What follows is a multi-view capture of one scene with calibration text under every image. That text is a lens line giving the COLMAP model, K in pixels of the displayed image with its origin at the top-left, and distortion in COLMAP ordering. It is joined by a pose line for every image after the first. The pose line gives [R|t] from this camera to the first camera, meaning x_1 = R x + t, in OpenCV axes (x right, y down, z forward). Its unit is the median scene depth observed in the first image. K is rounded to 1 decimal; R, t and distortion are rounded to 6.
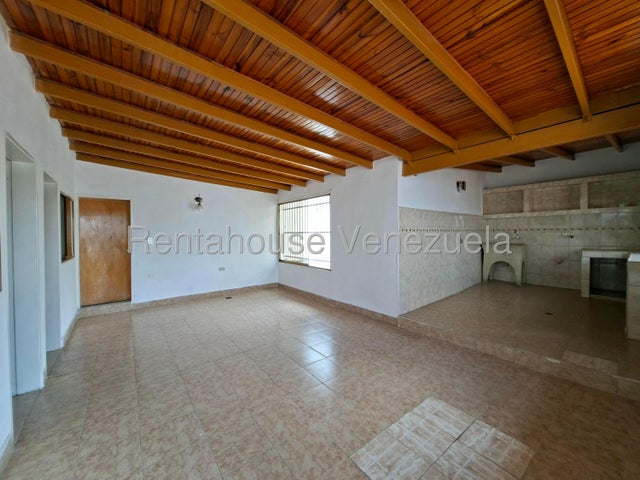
lens RADIAL K [[252.5, 0, 319.2], [0, 252.5, 237.0], [0, 0, 1]] dist [-0.006705, 0.001033]
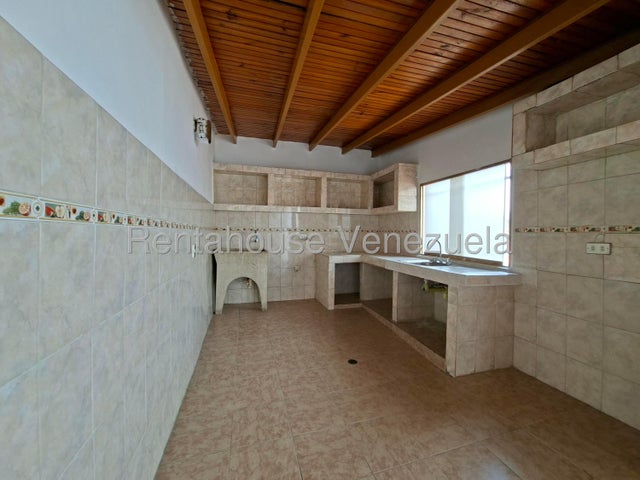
lens RADIAL K [[252.5, 0, 321.3], [0, 252.5, 238.1], [0, 0, 1]] dist [-0.006705, 0.001033]
pose [[0.386863, -0.005879, 0.922118, 0.215469], [0.002806, 0.999983, 0.005198, -0.008575], [-0.922133, 0.000577, 0.386873, 0.600010]]
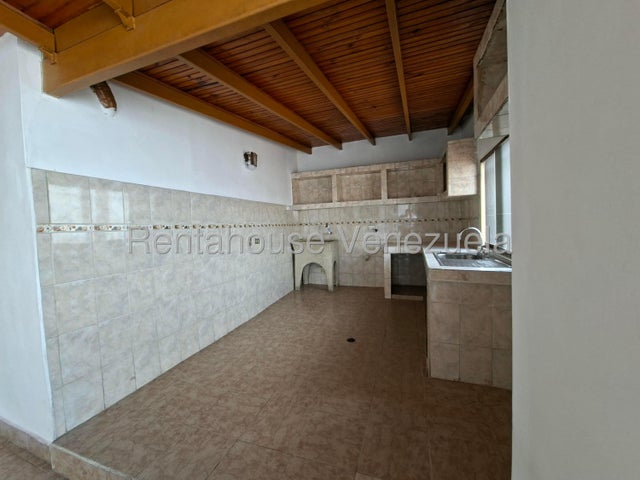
lens RADIAL K [[252.5, 0, 322.0], [0, 252.5, 236.4], [0, 0, 1]] dist [-0.006705, 0.001033]
pose [[0.851748, -0.042461, 0.522229, 0.350739], [0.034657, 0.999094, 0.024708, -0.007606], [-0.522805, -0.002946, 0.852448, 0.313282]]
